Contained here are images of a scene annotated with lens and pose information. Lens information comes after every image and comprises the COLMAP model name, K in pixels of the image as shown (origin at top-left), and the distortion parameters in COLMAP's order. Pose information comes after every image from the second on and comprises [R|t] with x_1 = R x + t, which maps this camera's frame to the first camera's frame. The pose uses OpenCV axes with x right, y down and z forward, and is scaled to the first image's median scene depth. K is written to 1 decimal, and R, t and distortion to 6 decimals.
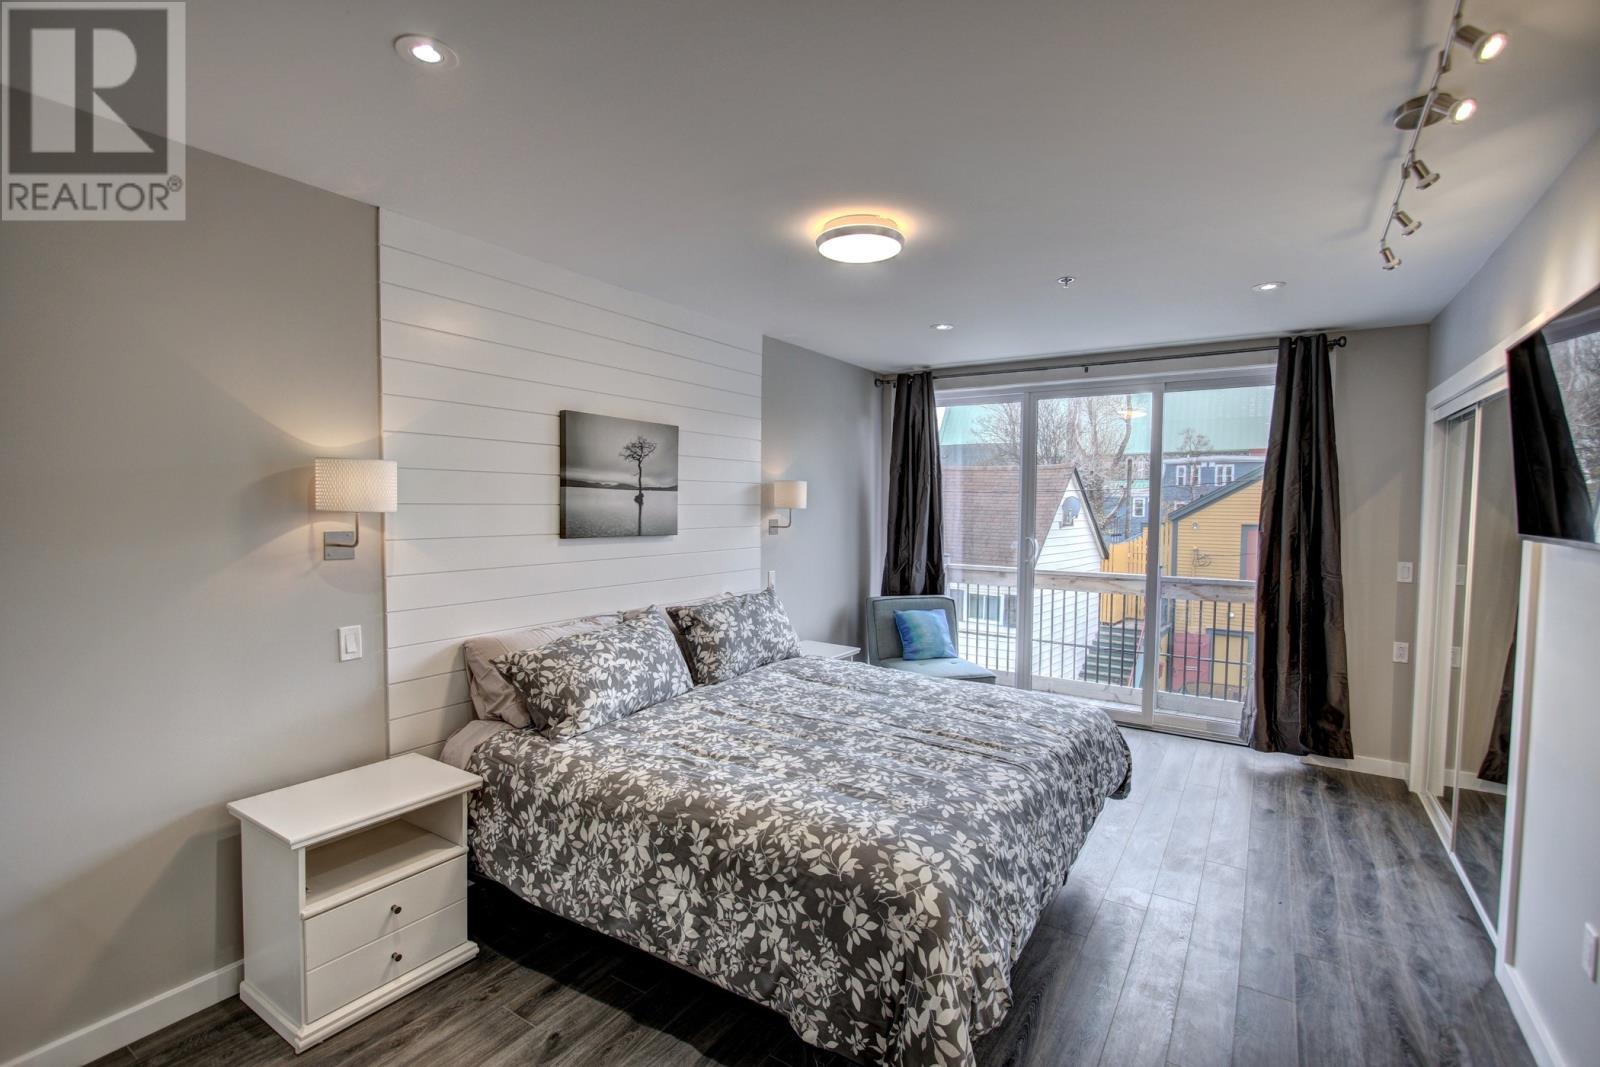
lens RADIAL K [[730.9, 0, 804.2], [0, 730.9, 536.9], [0, 0, 1]] dist [-0.017767, 0.000251]
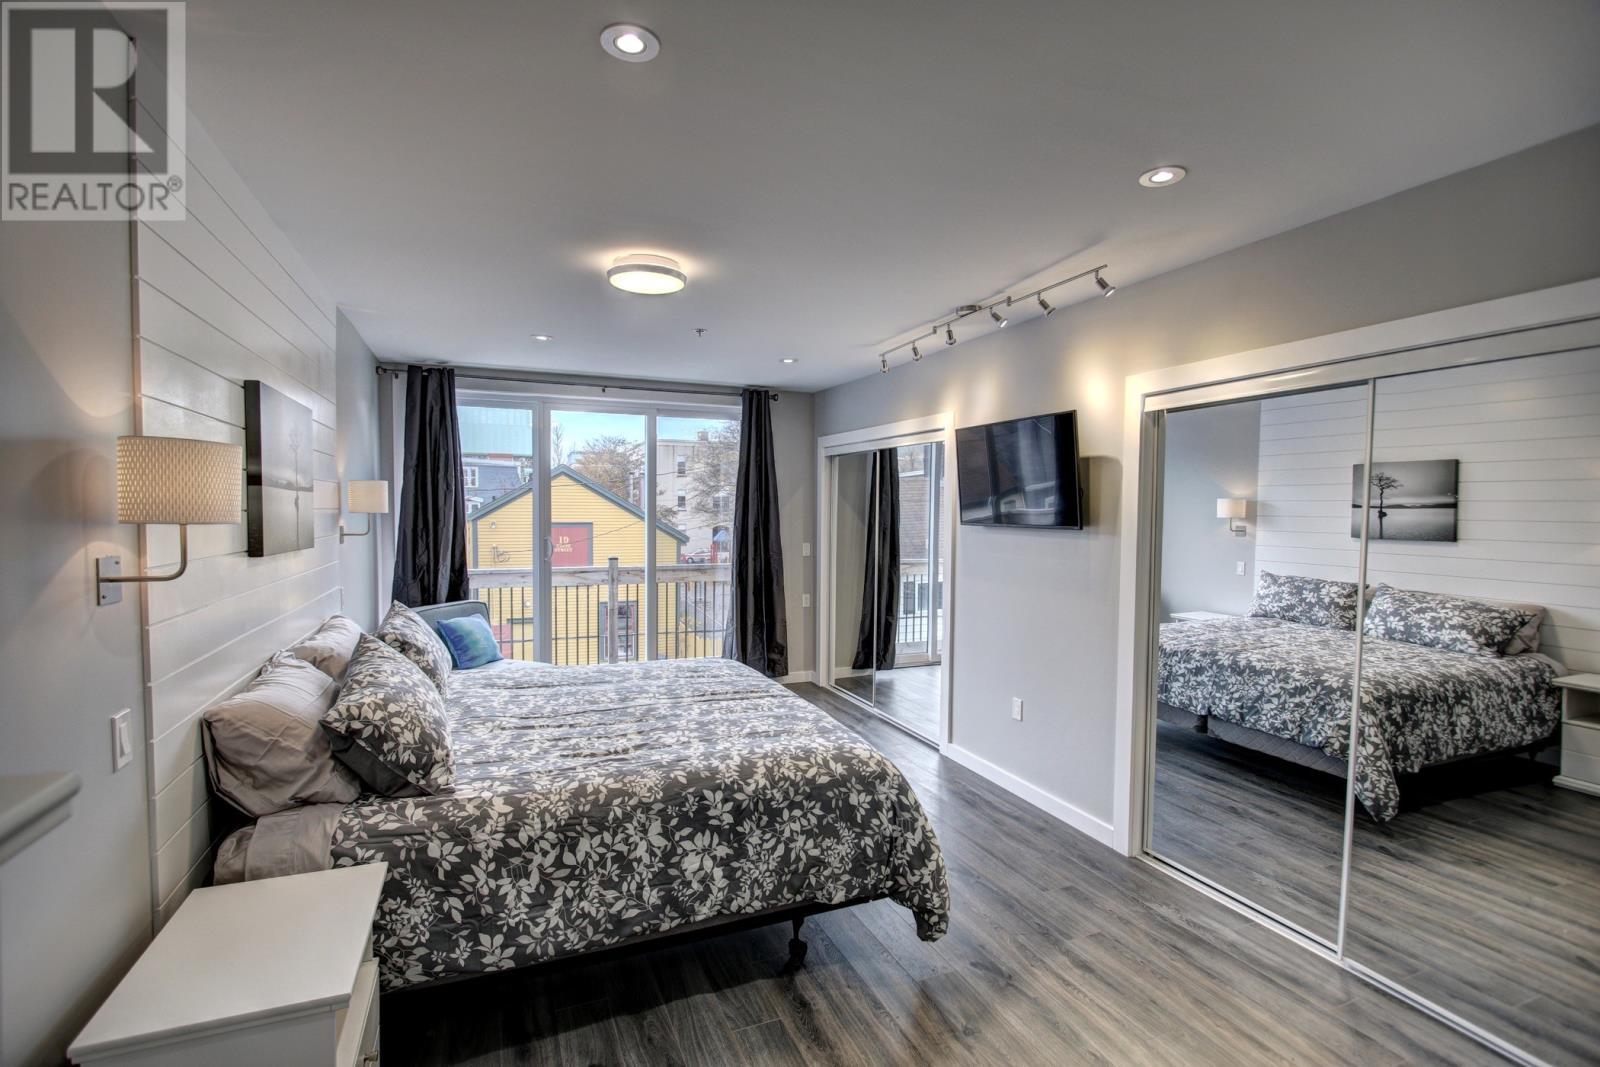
lens RADIAL K [[730.9, 0, 803.5], [0, 730.9, 531.1], [0, 0, 1]] dist [-0.017767, 0.000251]
pose [[0.566009, -0.029340, 0.823877, -0.900428], [0.034733, 0.999328, 0.011727, -0.019221], [-0.823667, 0.021978, 0.566647, 0.201739]]
